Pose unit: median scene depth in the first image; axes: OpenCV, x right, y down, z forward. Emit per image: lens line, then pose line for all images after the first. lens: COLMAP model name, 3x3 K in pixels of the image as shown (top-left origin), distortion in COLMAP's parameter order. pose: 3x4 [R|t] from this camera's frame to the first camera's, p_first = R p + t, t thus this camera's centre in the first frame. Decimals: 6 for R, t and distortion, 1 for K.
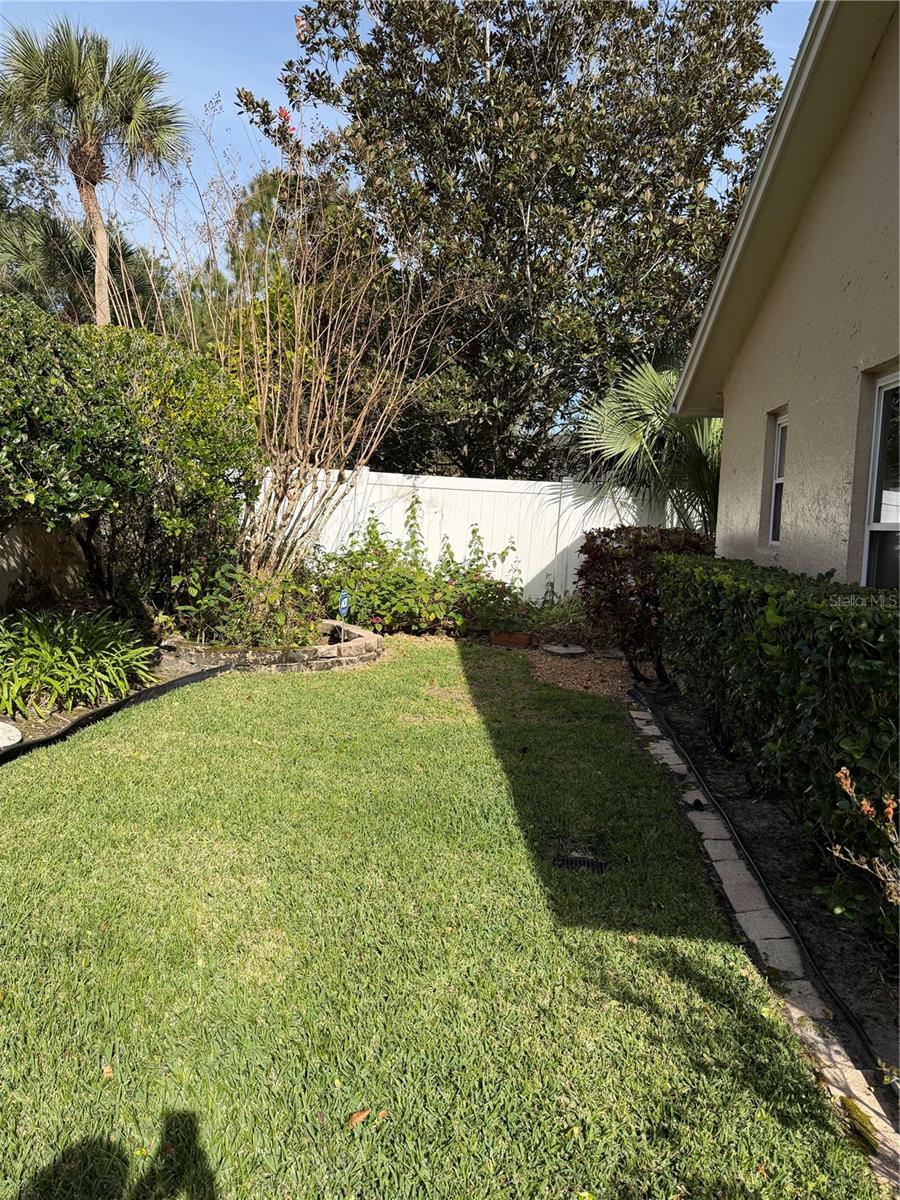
lens RADIAL K [[819.8, 0, 429.1], [0, 819.8, 636.4], [0, 0, 1]] dist [0.062131, -0.104985]
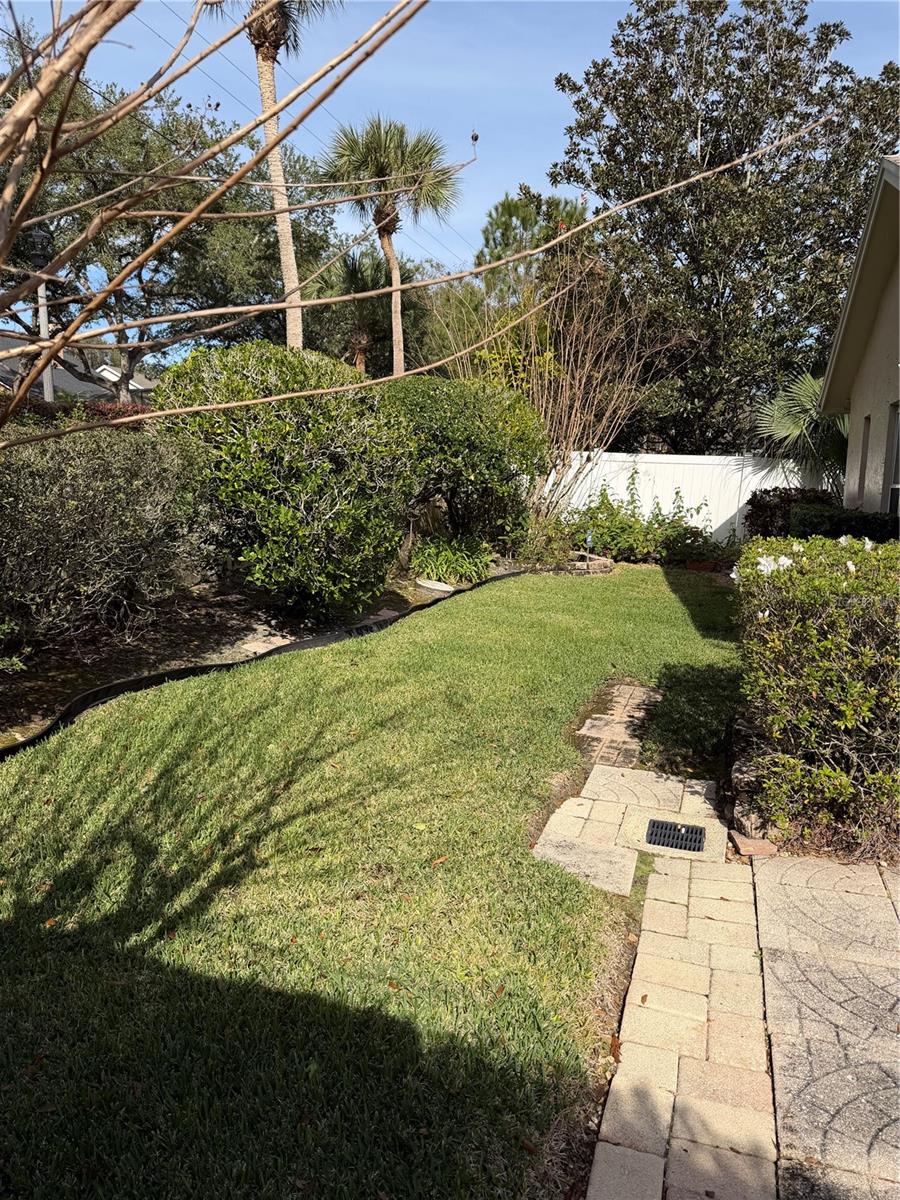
lens RADIAL K [[819.8, 0, 429.1], [0, 819.8, 636.4], [0, 0, 1]] dist [0.062131, -0.104985]
pose [[0.972044, 0.031673, -0.232655, -0.024162], [-0.022650, 0.998888, 0.041351, 0.075803], [0.233706, -0.034926, 0.971680, -0.528265]]
